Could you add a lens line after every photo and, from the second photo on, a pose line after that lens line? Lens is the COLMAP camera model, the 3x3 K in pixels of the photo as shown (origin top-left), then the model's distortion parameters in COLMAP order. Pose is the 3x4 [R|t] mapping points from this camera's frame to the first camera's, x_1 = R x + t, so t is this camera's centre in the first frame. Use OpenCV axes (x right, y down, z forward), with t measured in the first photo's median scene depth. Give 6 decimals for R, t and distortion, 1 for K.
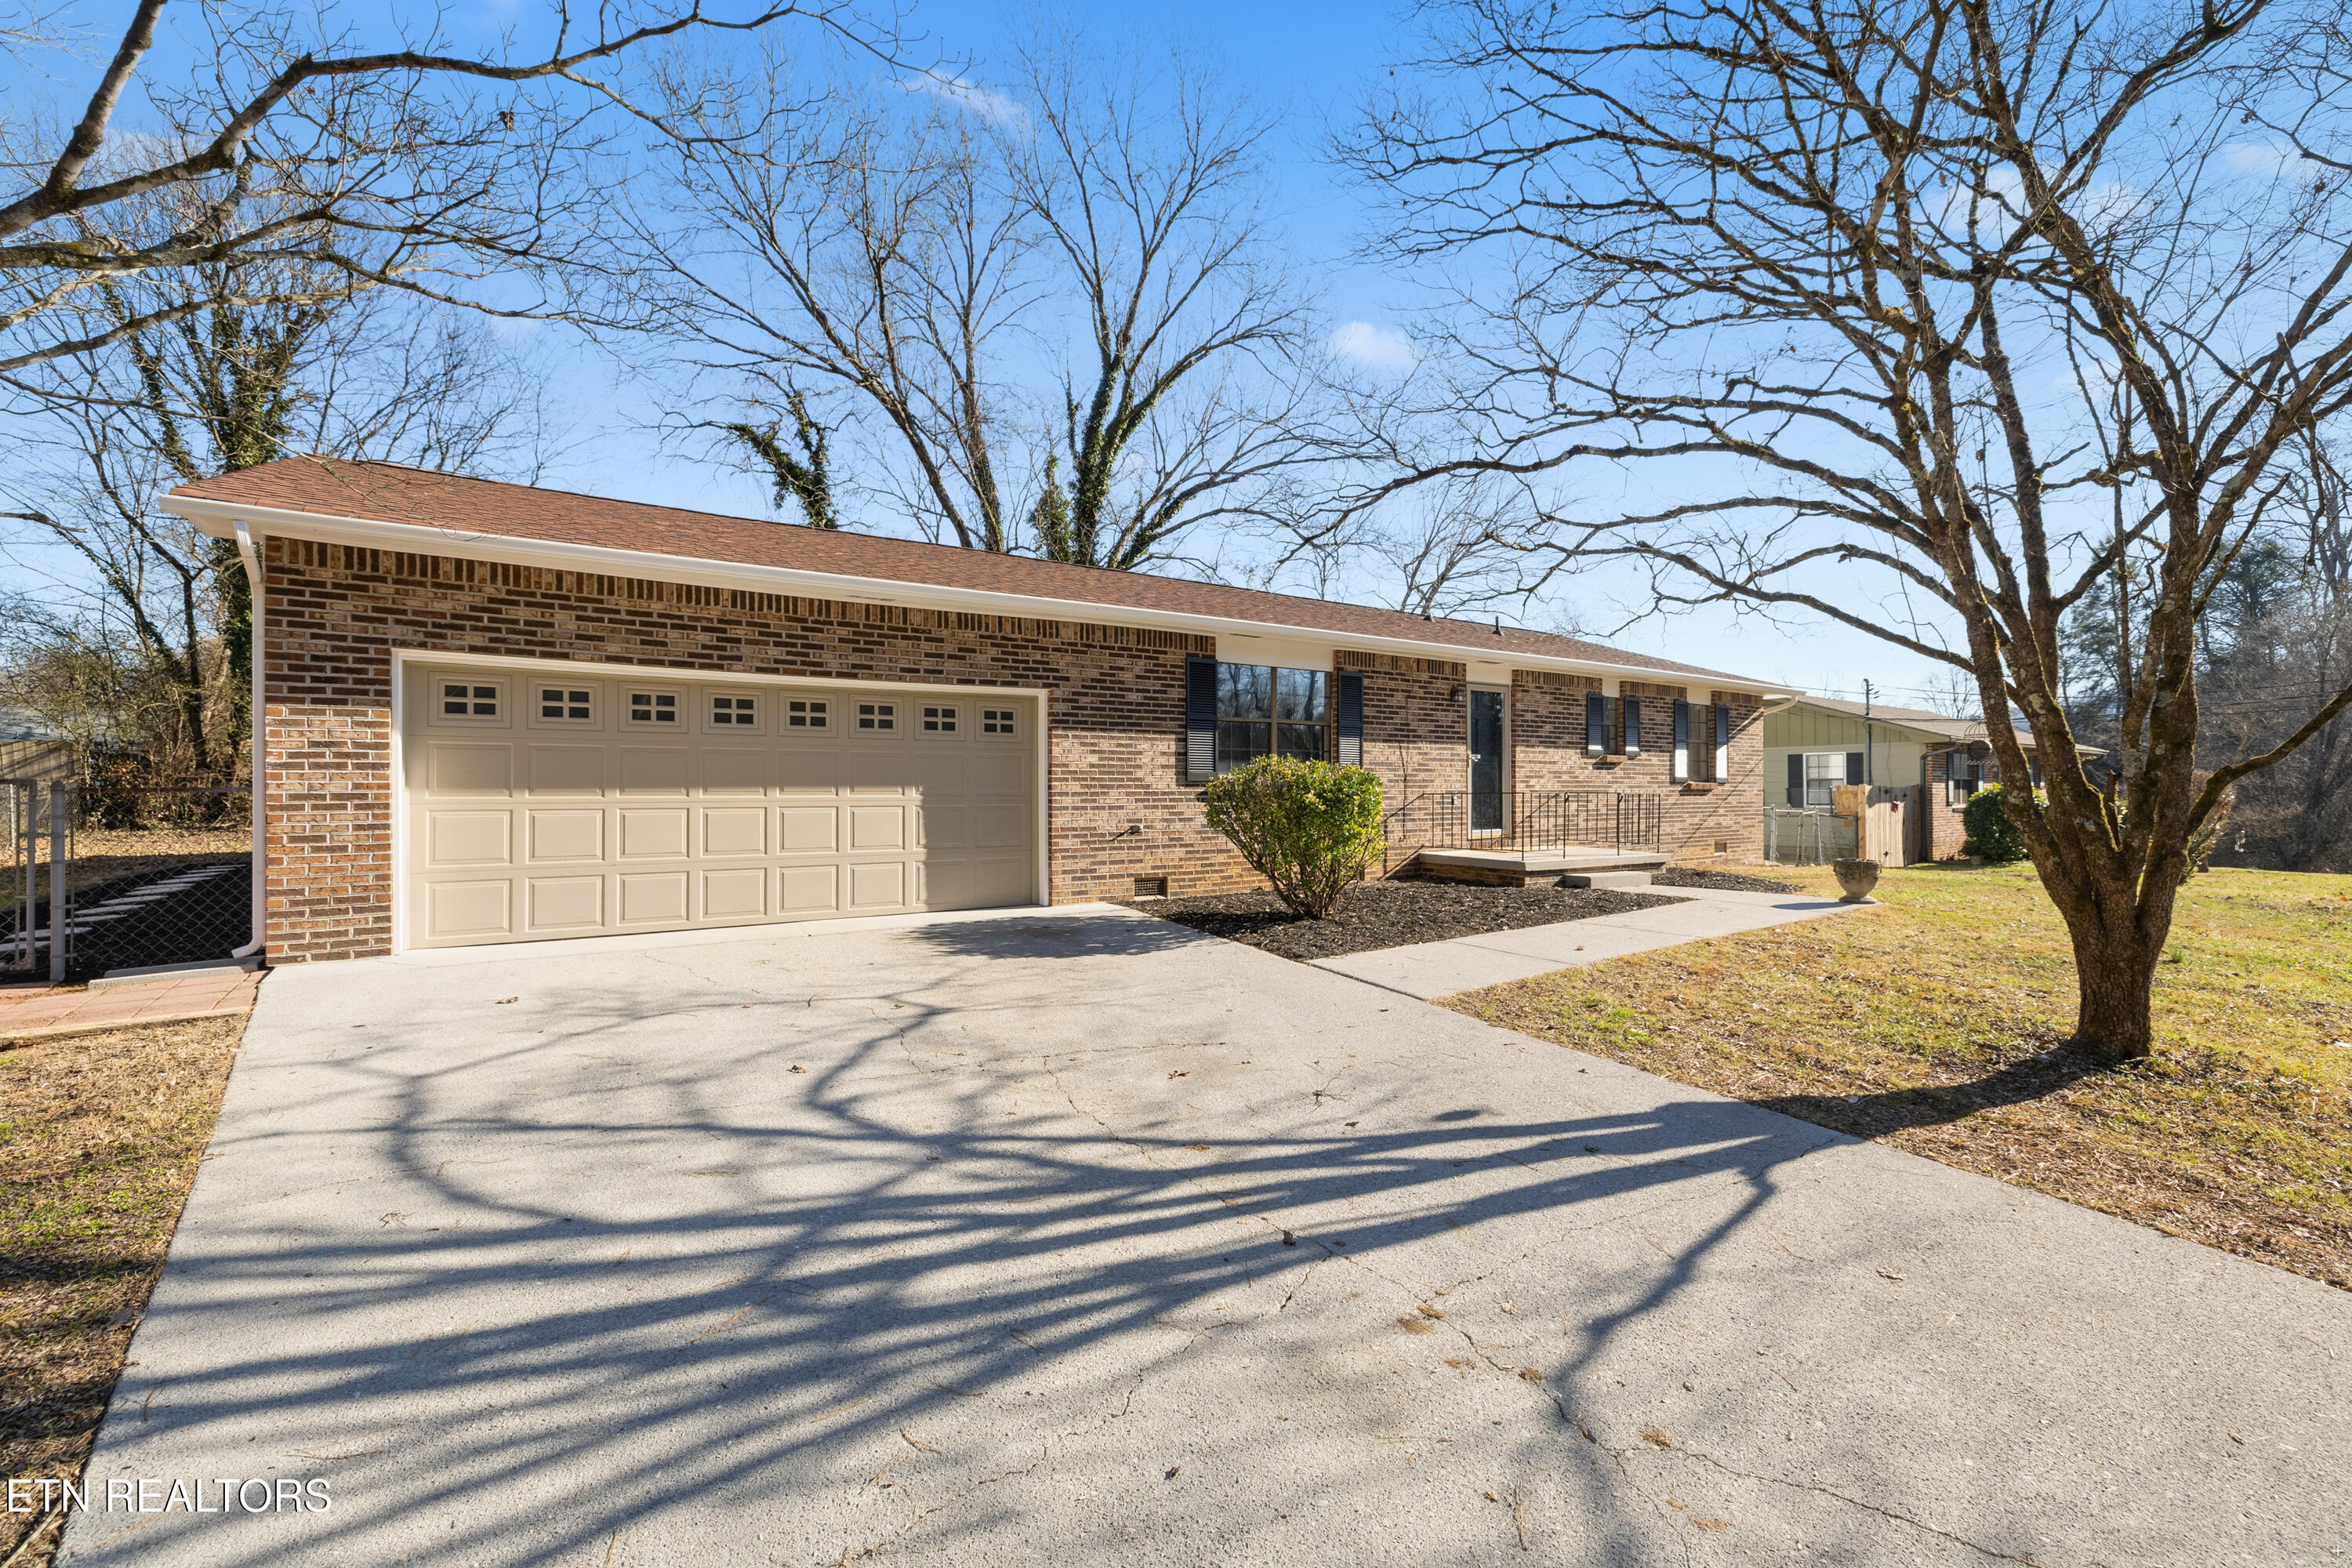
lens RADIAL K [[1006.0, 0, 1187.0], [0, 1006.0, 796.7], [0, 0, 1]] dist [0.002112, 0.000494]
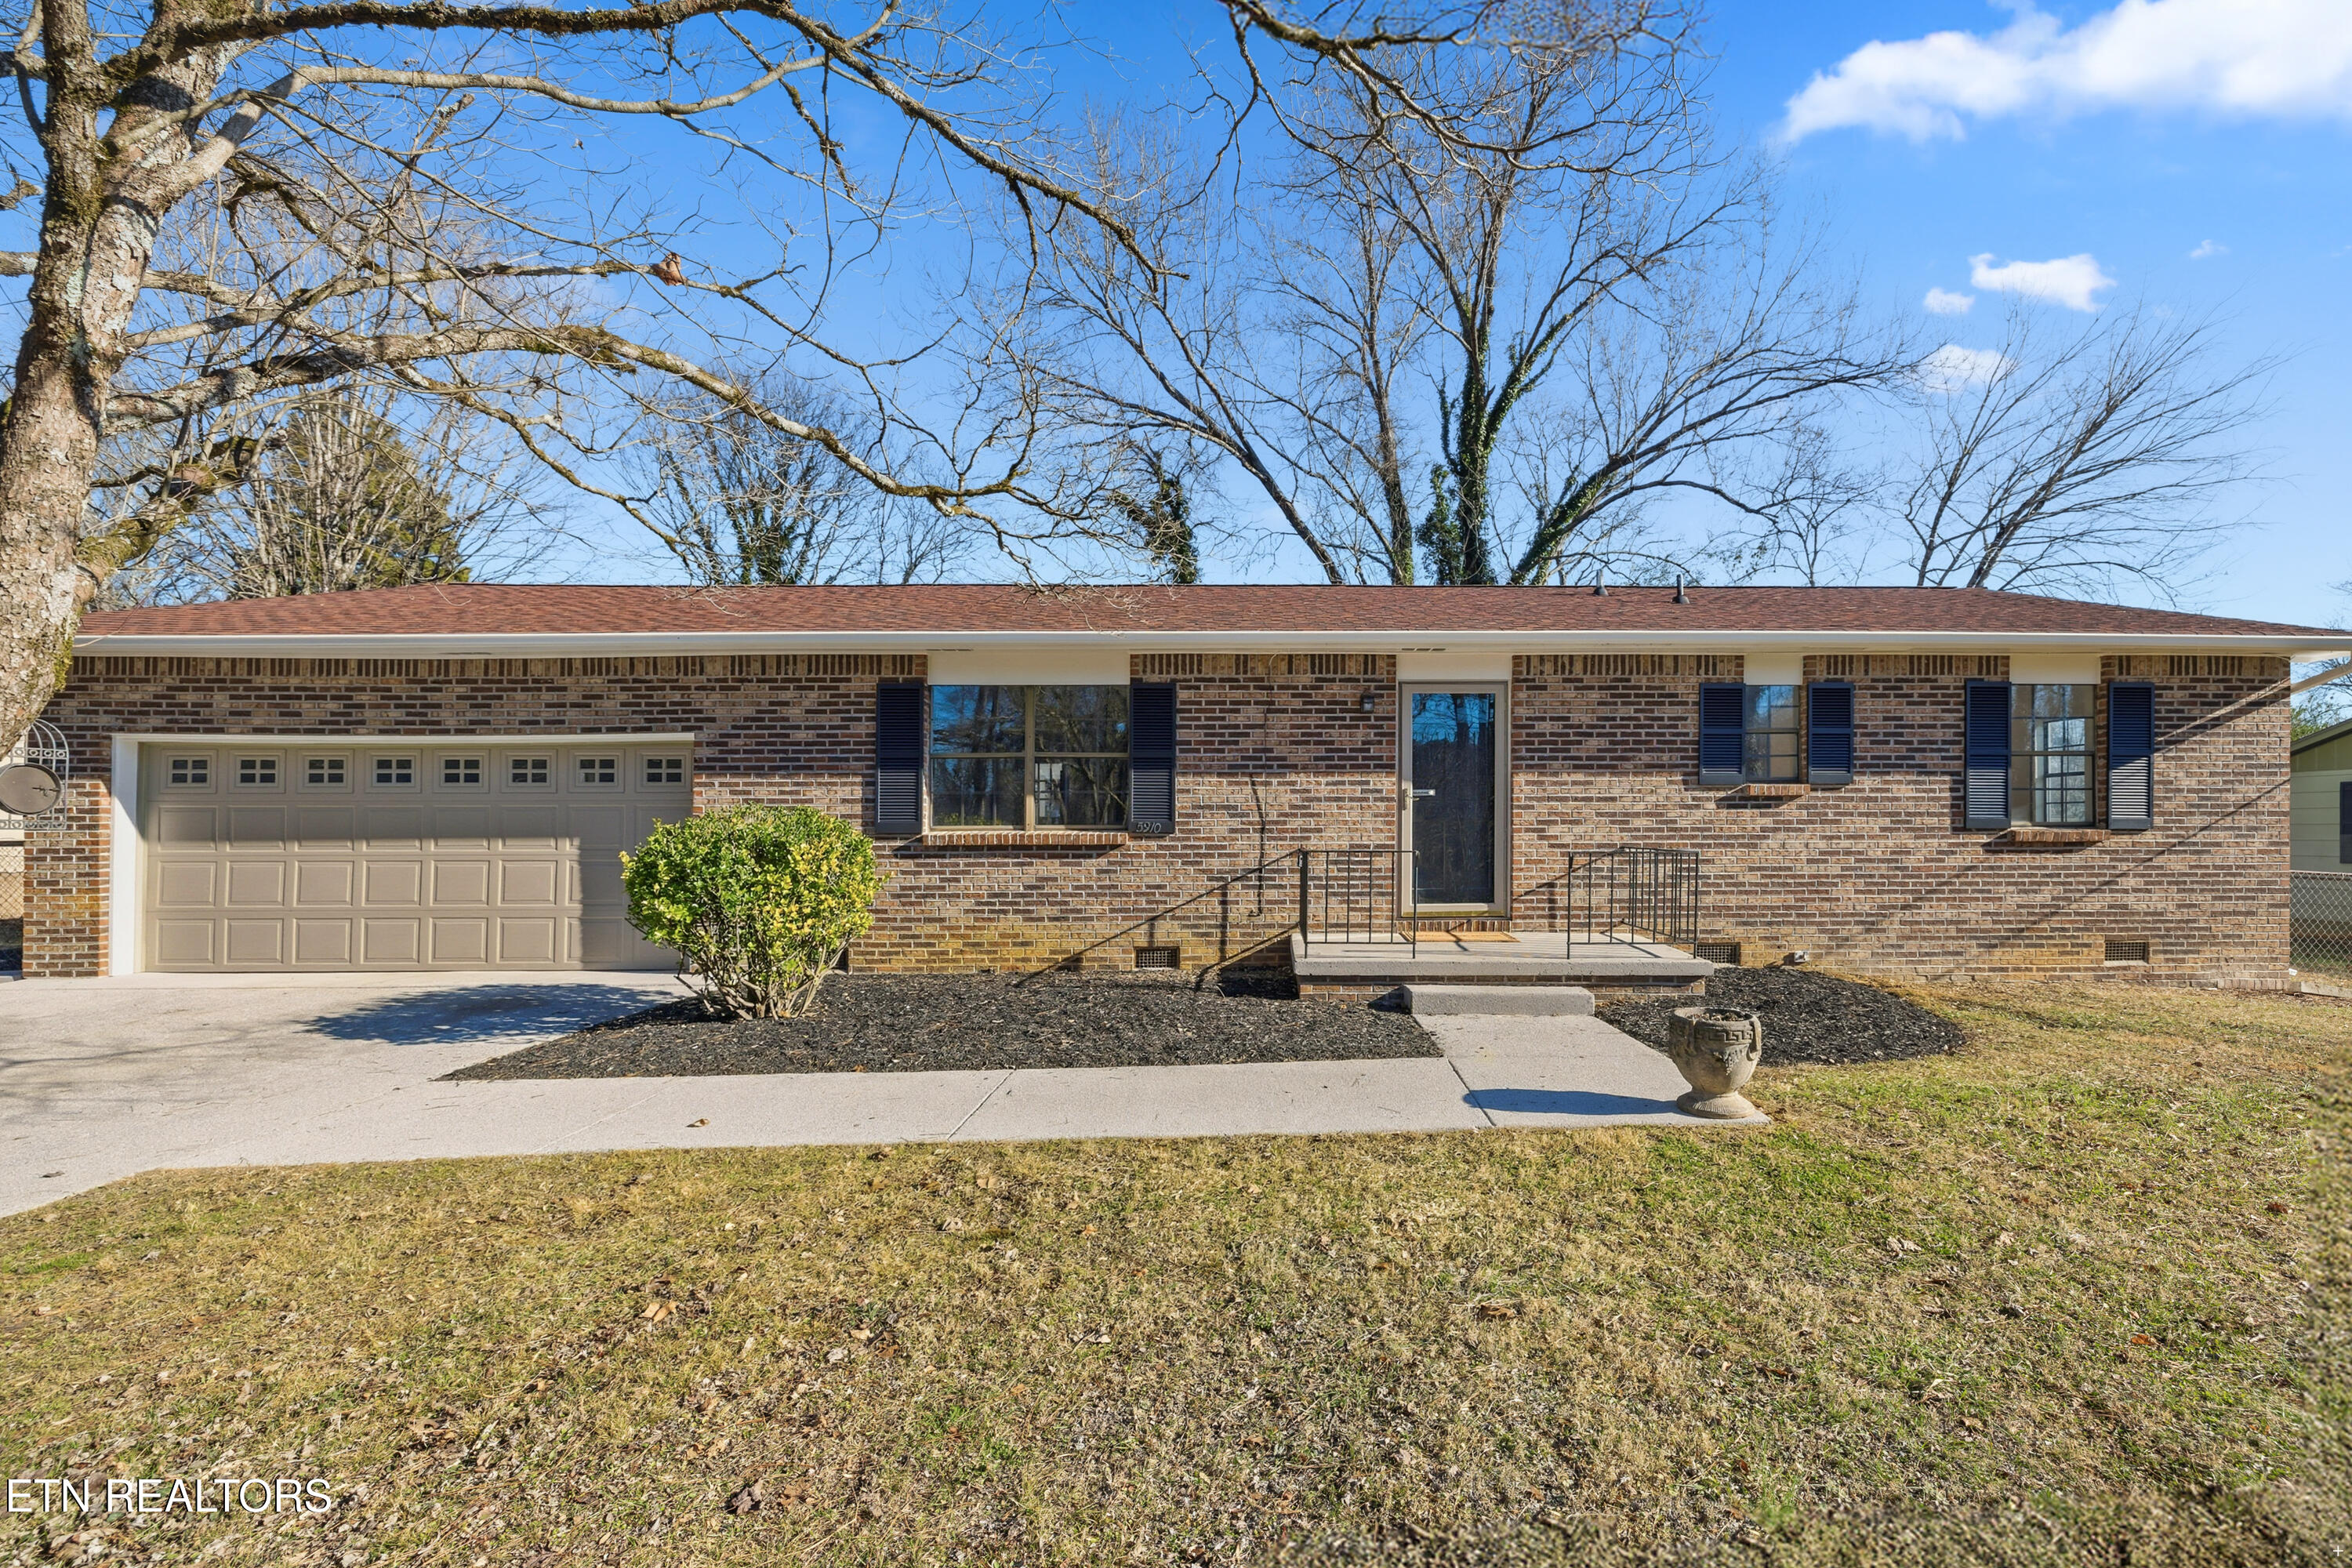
lens RADIAL K [[1006.0, 0, 1222.2], [0, 1006.0, 848.3], [0, 0, 1]] dist [0.002112, 0.000494]
pose [[0.826324, 0.005988, -0.563164, 0.781138], [-0.002336, 0.999971, 0.007205, -0.011214], [0.563191, -0.004638, 0.826314, 0.535325]]
